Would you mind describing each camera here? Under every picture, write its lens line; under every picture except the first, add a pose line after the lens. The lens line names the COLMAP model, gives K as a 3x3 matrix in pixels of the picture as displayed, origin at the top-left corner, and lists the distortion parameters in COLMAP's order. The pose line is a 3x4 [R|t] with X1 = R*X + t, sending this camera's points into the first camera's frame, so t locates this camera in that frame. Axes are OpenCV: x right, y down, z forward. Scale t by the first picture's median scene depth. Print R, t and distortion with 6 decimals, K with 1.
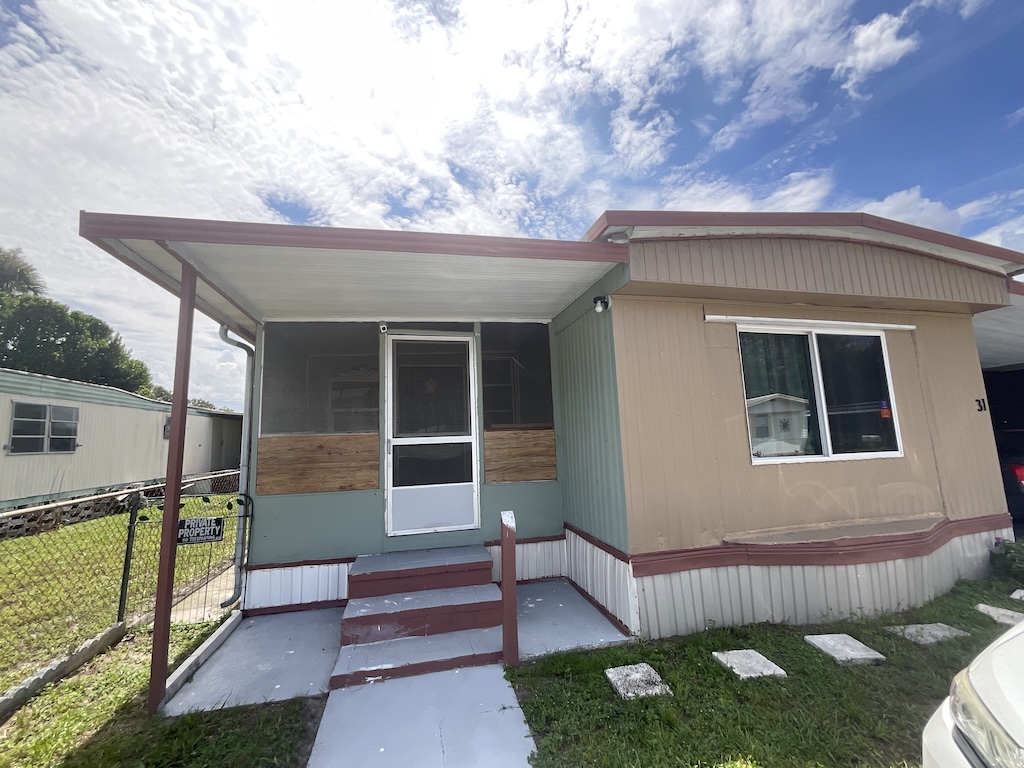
lens RADIAL K [[412.8, 0, 507.9], [0, 412.8, 385.7], [0, 0, 1]] dist [-0.001243, -0.000067]
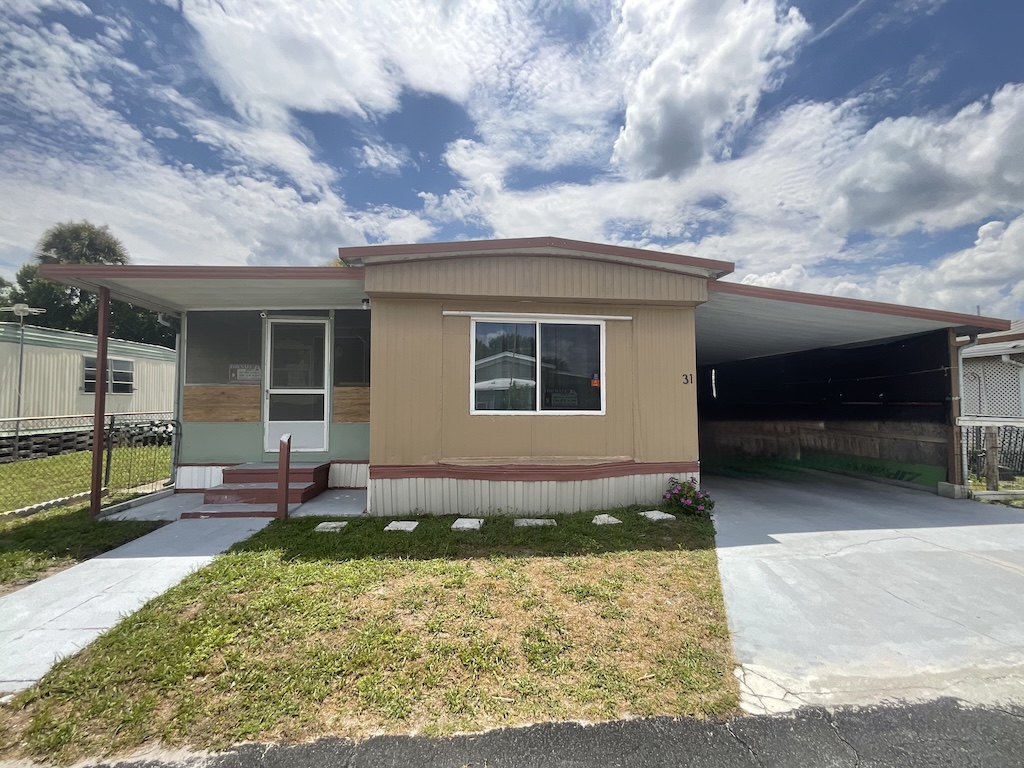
lens RADIAL K [[412.8, 0, 508.1], [0, 412.8, 386.7], [0, 0, 1]] dist [-0.001243, -0.000067]
pose [[0.990354, 0.033167, -0.134535, 0.800673], [-0.019777, 0.994824, 0.099673, -0.049652], [0.137144, -0.096051, 0.985883, -0.368720]]
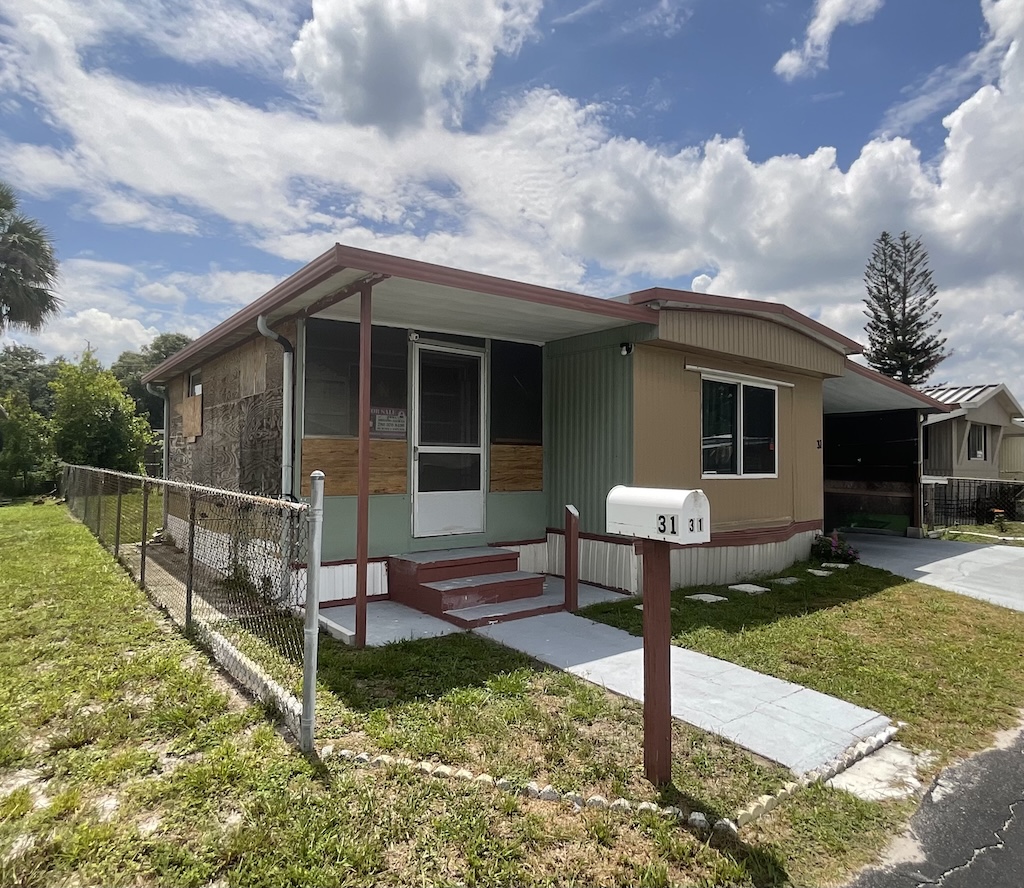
lens RADIAL K [[629.1, 0, 505.3], [0, 629.1, 449.4], [0, 0, 1]] dist [0.003694, 0.008013]
pose [[0.904831, 0.048963, 0.422946, -0.766479], [-0.093068, 0.992089, 0.084254, -0.017443], [-0.415475, -0.115598, 0.902229, -0.522137]]
